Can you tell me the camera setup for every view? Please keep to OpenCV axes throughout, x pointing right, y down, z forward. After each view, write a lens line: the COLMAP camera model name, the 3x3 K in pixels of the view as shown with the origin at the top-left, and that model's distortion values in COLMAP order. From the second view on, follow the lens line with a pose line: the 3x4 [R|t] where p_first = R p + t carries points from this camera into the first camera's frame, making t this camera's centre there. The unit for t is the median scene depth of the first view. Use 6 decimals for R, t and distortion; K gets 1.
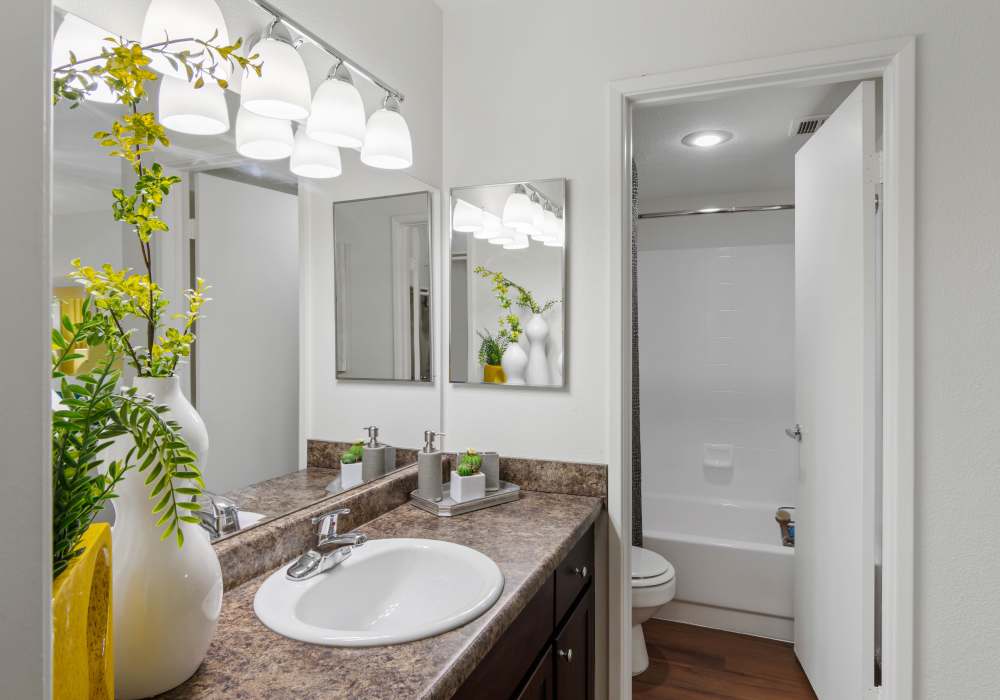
lens RADIAL K [[591.3, 0, 514.6], [0, 591.3, 330.2], [0, 0, 1]] dist [-0.028741, 0.007863]
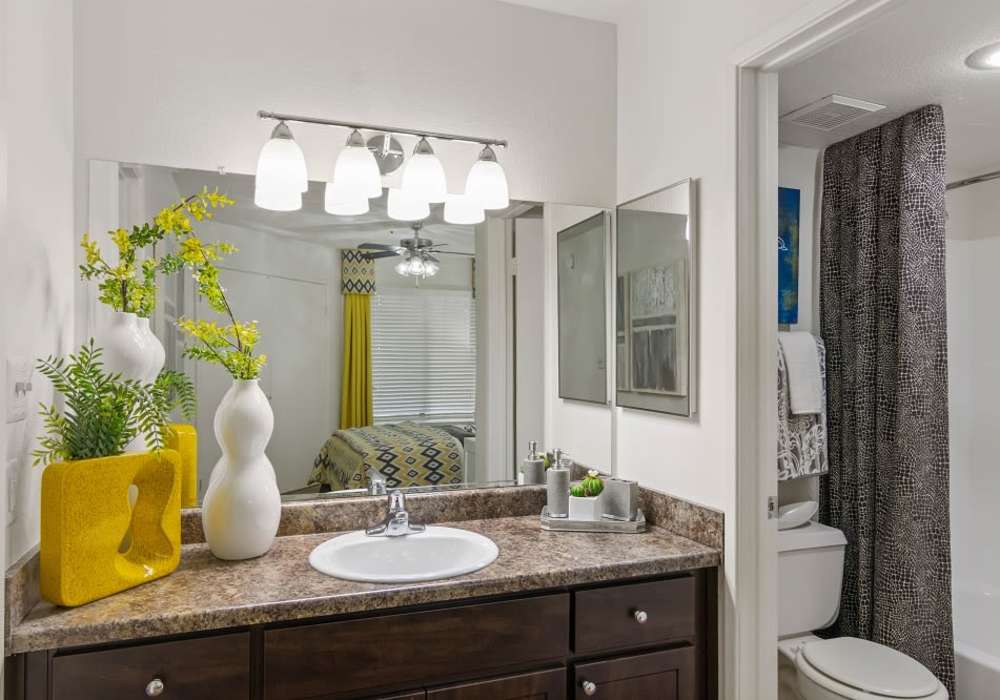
lens RADIAL K [[694.1, 0, 496.8], [0, 694.1, 349.7], [0, 0, 1]] dist [-0.010907, 0.010675]
pose [[0.651234, -0.006571, -0.758849, 0.723353], [0.001788, 0.999973, -0.007124, 0.003572], [0.758875, 0.003282, 0.651228, 0.120304]]
